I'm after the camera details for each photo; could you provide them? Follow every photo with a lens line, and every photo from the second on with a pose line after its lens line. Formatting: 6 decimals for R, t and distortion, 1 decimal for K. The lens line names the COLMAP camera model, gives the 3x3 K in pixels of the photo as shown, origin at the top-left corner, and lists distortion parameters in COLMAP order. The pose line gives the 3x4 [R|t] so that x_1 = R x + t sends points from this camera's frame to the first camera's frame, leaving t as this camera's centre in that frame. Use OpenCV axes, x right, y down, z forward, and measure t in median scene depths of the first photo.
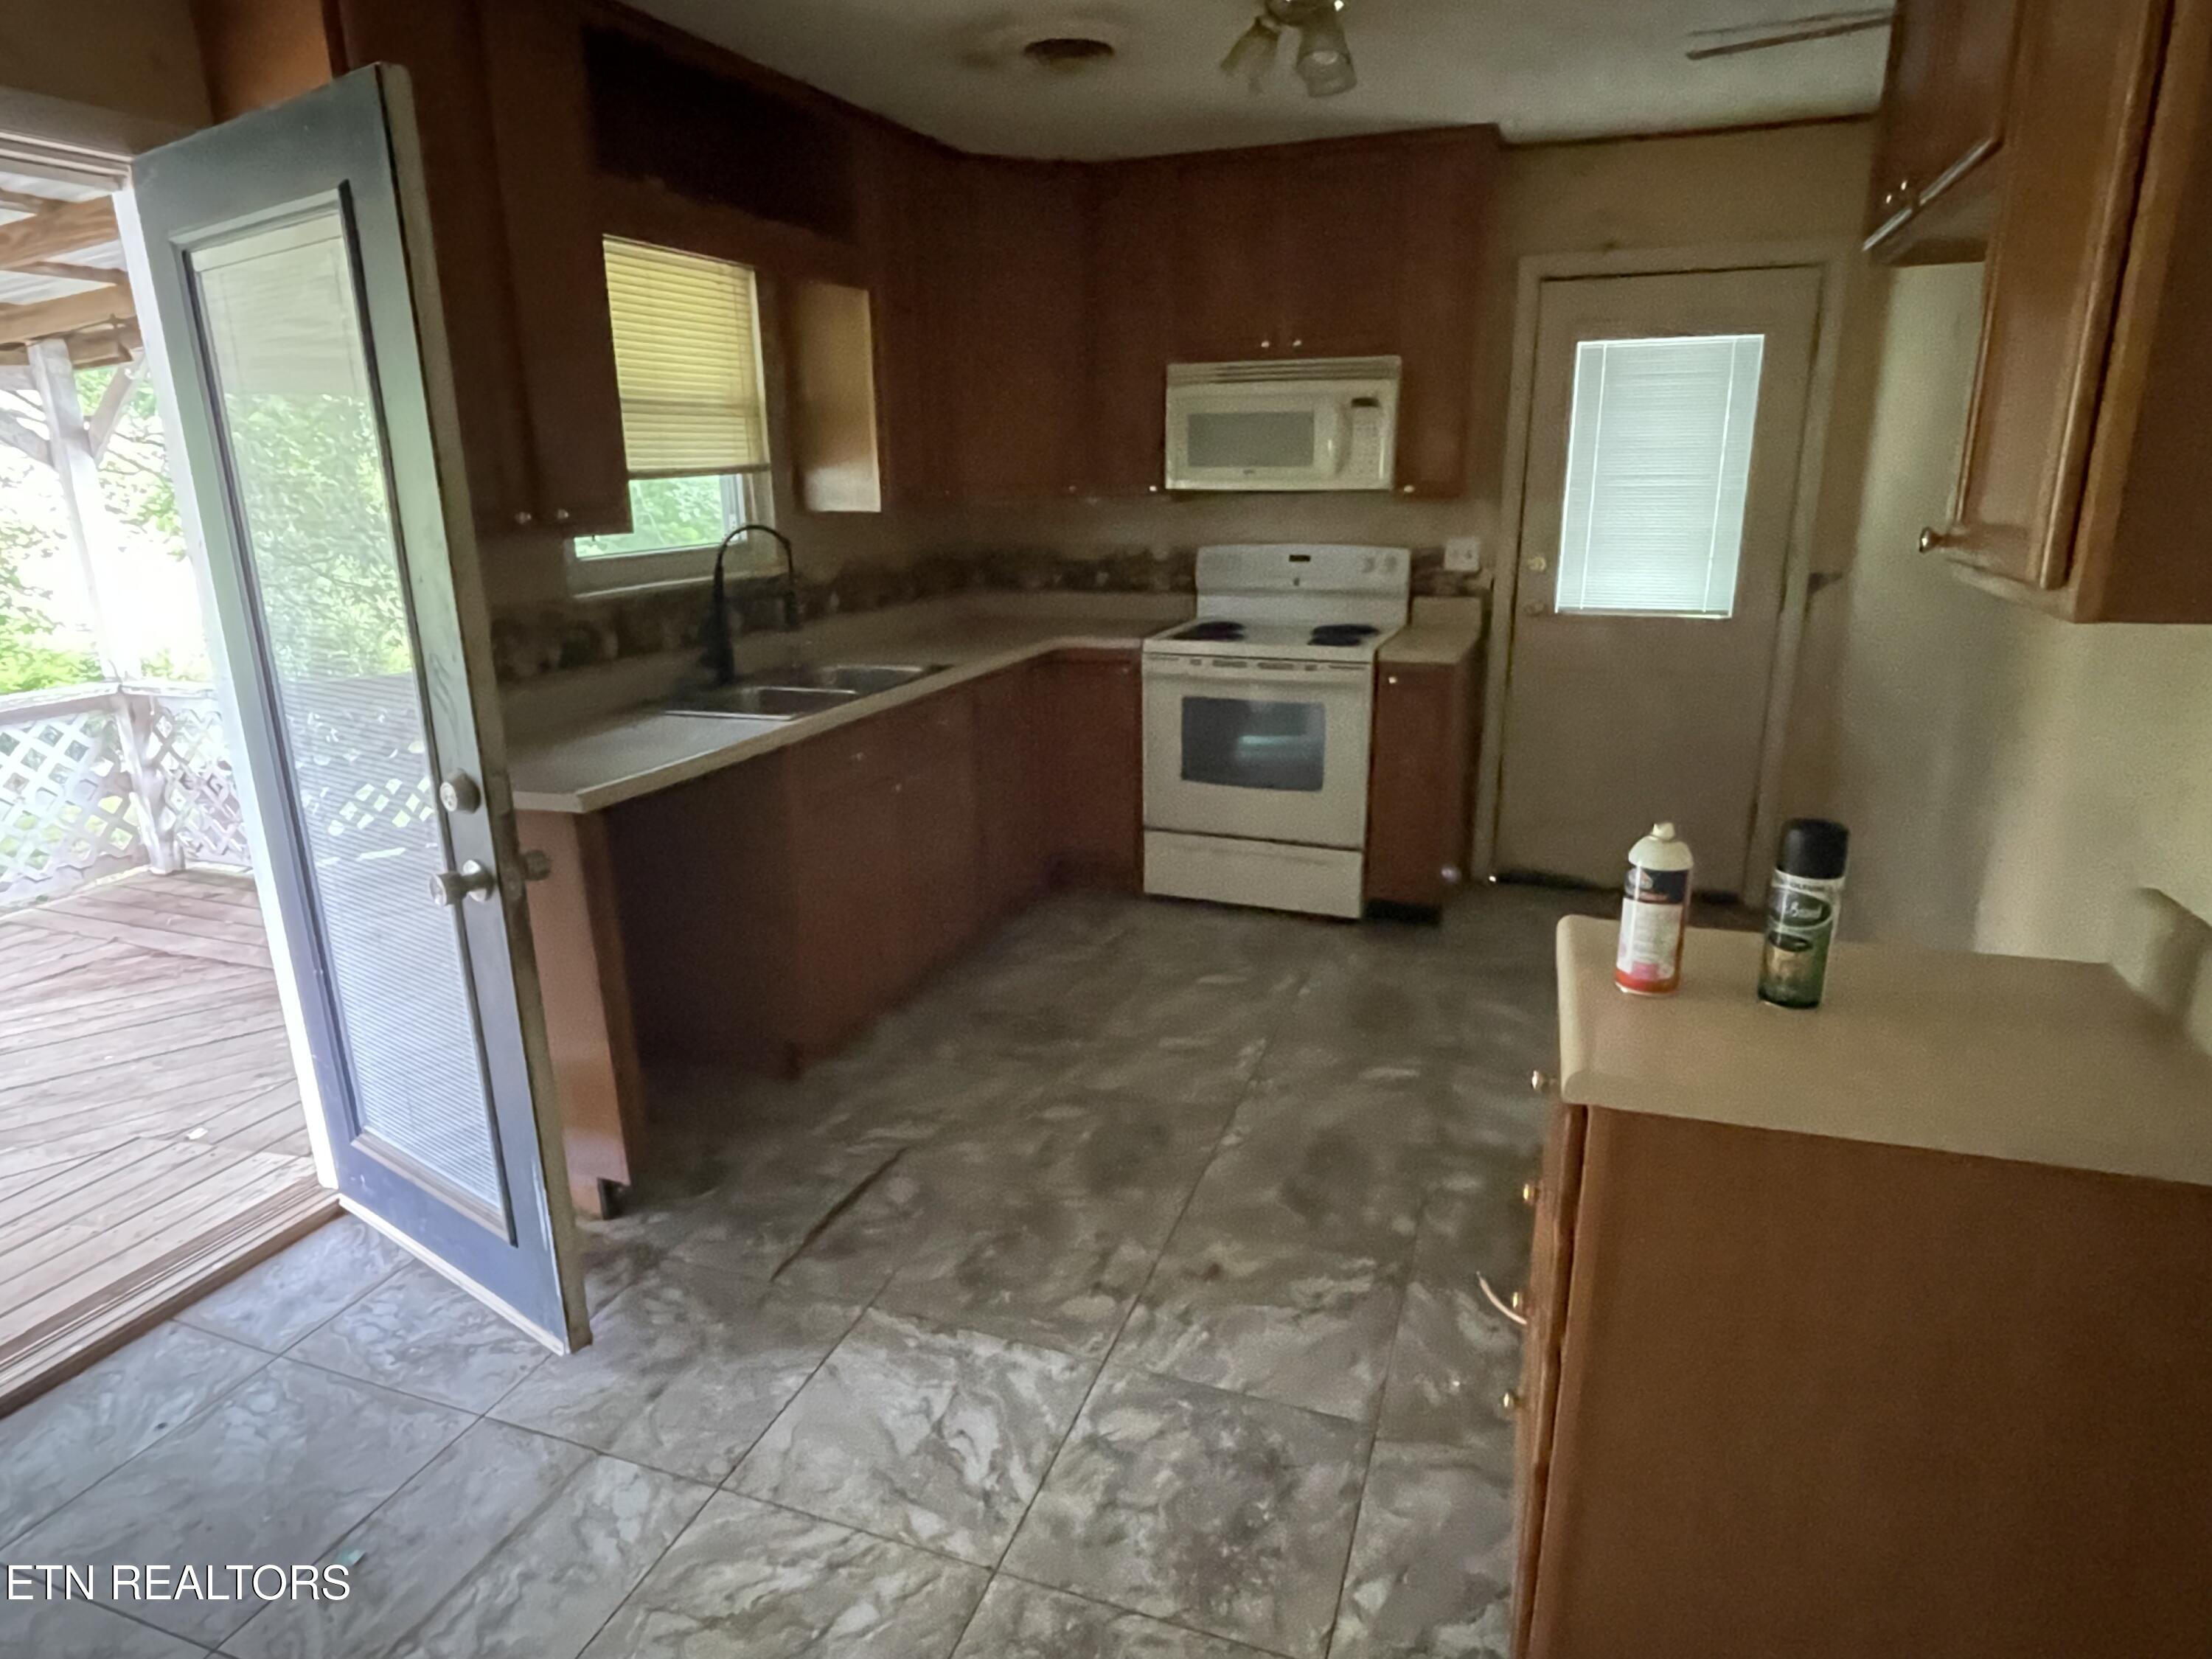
lens RADIAL K [[1278.8, 0, 1098.9], [0, 1278.8, 830.8], [0, 0, 1]] dist [-0.003171, 0.003488]
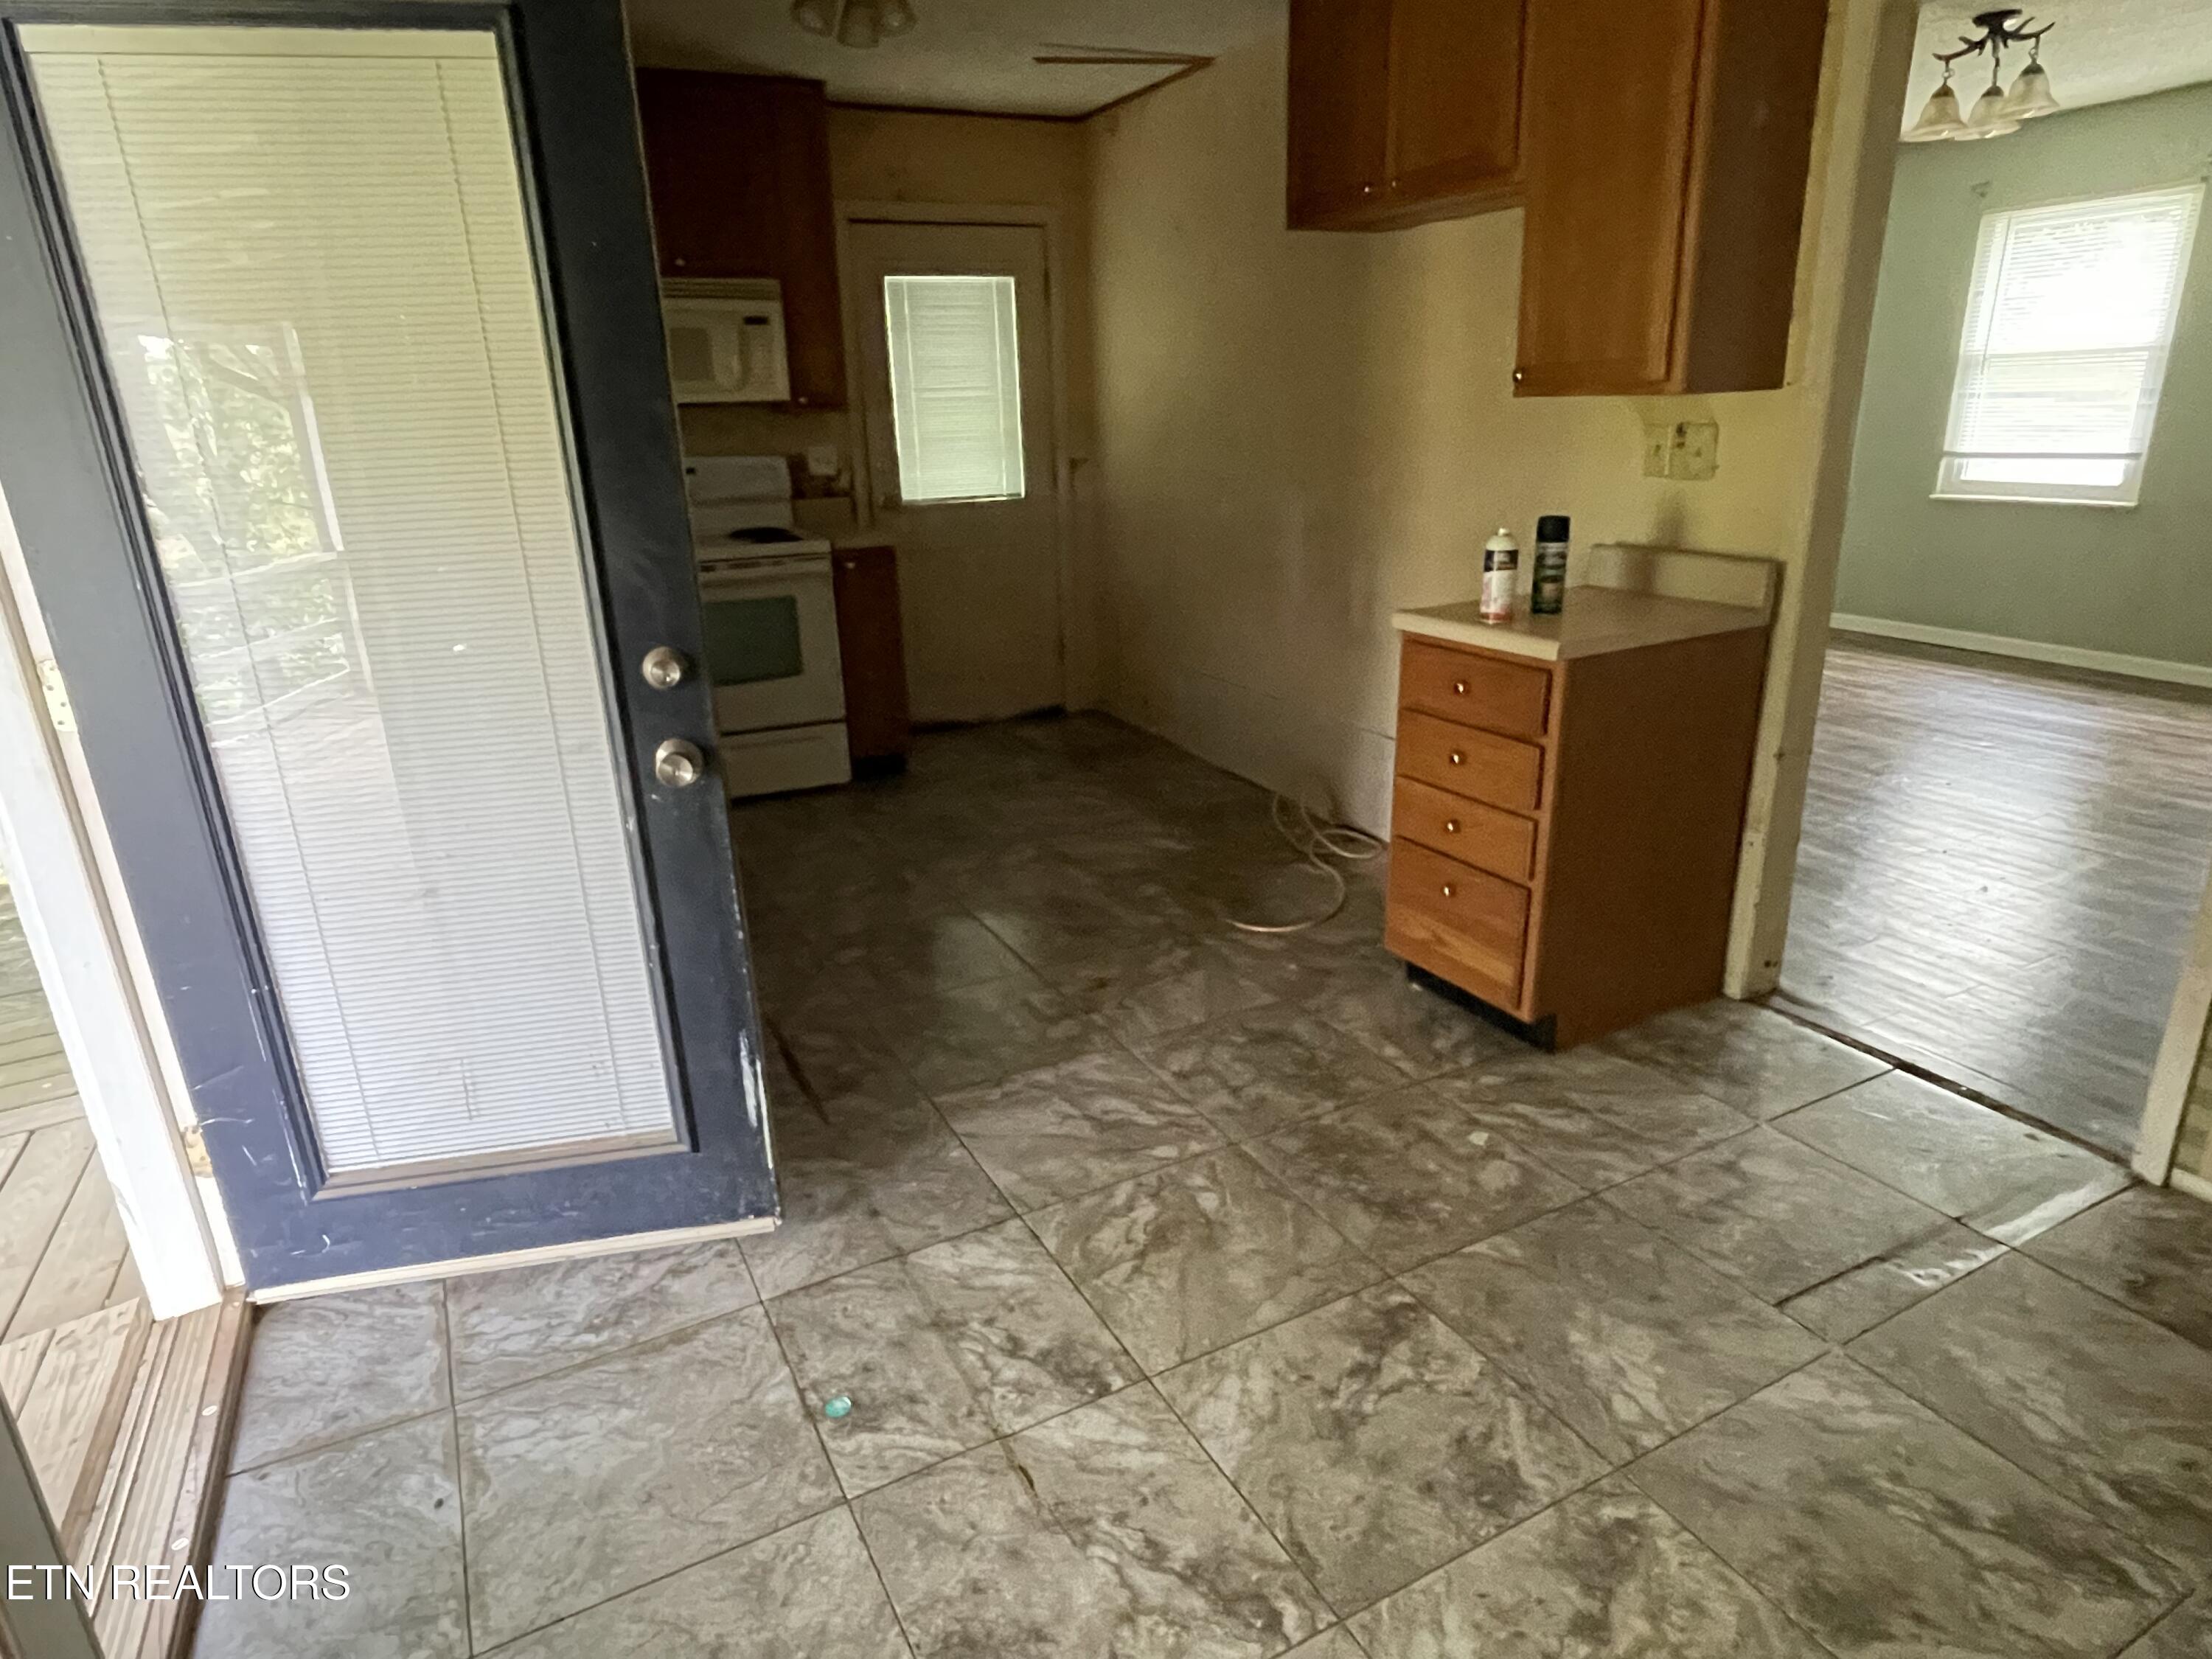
lens RADIAL K [[1278.8, 0, 1084.4], [0, 1278.8, 839.8], [0, 0, 1]] dist [-0.003171, 0.003488]
pose [[0.673604, -0.248113, 0.696203, -0.533929], [0.225007, 0.966098, 0.126596, 0.025125], [-0.704010, 0.071375, 0.706594, 0.056918]]
